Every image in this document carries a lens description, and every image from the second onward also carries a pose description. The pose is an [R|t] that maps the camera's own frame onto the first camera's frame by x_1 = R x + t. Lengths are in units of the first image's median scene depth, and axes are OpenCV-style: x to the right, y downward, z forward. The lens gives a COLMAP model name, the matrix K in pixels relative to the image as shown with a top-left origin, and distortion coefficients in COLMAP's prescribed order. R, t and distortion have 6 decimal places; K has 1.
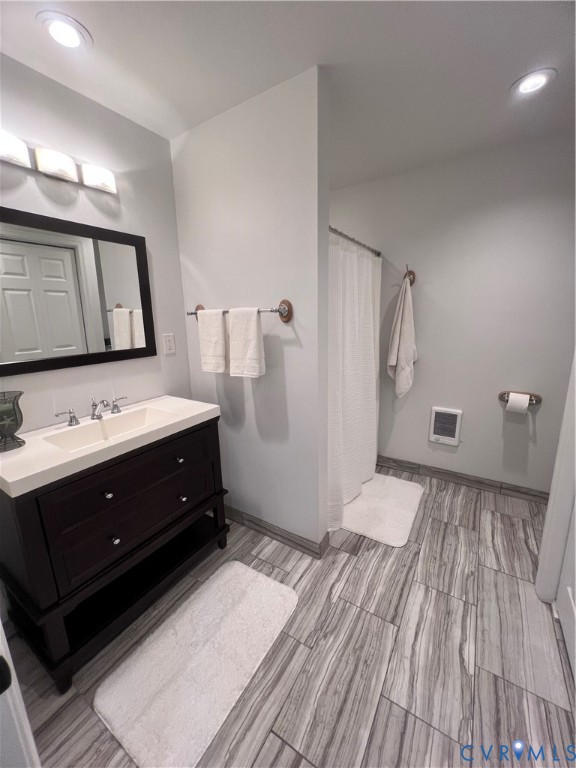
lens RADIAL K [[306.9, 0, 289.0], [0, 306.9, 382.0], [0, 0, 1]] dist [-0.008357, 0.000232]
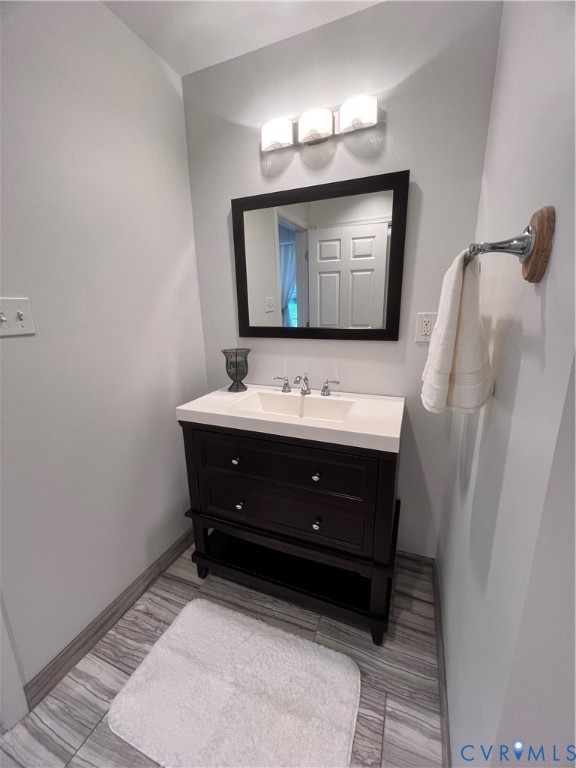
lens RADIAL K [[306.9, 0, 290.6], [0, 306.9, 381.4], [0, 0, 1]] dist [-0.008357, 0.000232]
pose [[0.166236, 0.247921, -0.954411, 0.303387], [-0.201612, 0.955978, 0.213212, -0.121583], [0.965256, 0.156977, 0.208901, 0.763085]]
